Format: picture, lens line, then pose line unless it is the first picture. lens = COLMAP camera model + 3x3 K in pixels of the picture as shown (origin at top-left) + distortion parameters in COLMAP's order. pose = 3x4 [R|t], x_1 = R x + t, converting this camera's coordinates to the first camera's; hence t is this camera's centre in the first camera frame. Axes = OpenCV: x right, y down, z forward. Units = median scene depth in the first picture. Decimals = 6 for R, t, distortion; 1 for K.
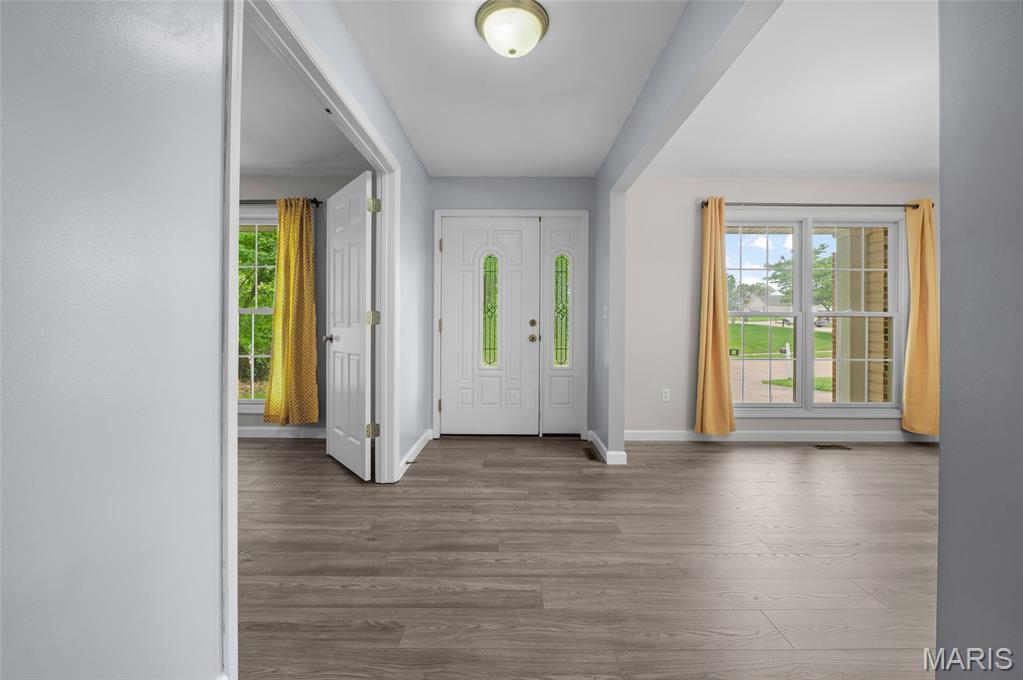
lens RADIAL K [[421.2, 0, 475.6], [0, 421.2, 322.0], [0, 0, 1]] dist [-0.009597, 0.000367]
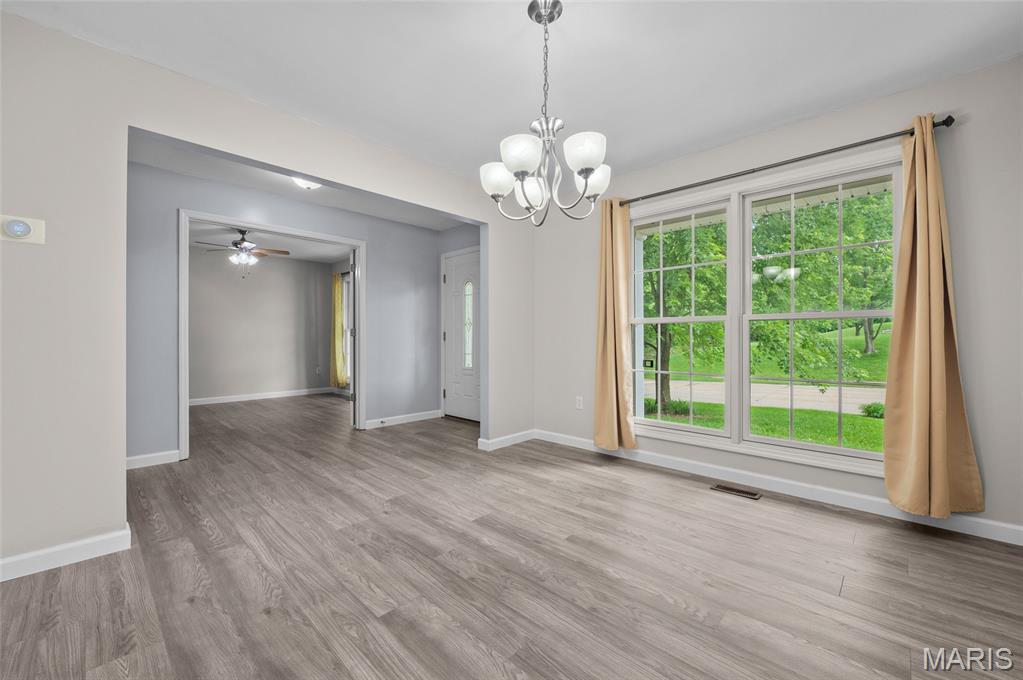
lens RADIAL K [[421.2, 0, 530.9], [0, 421.2, 337.9], [0, 0, 1]] dist [-0.009597, 0.000367]
pose [[0.722886, -0.006114, -0.690941, 1.083961], [0.009465, 0.999955, 0.001054, 0.014005], [0.690903, -0.007302, 0.722911, 0.186761]]
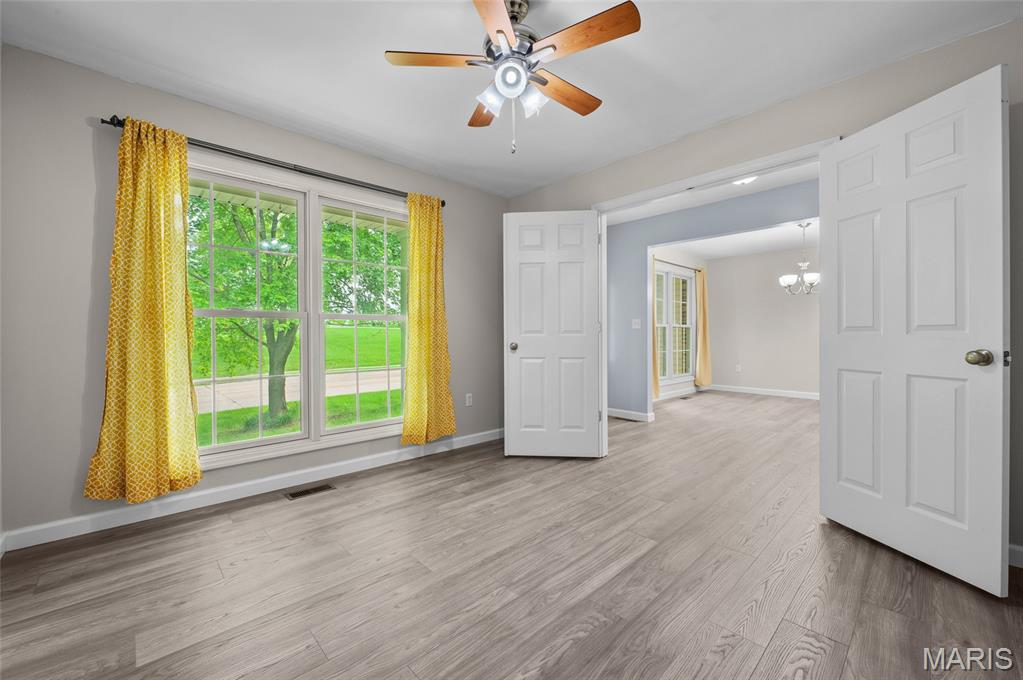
lens RADIAL K [[421.2, 0, 518.3], [0, 421.2, 336.7], [0, 0, 1]] dist [-0.009597, 0.000367]
pose [[0.705717, -0.012618, 0.708381, -0.969585], [0.004728, 0.999903, 0.013101, 0.001385], [-0.708478, -0.005897, 0.705709, 0.211780]]
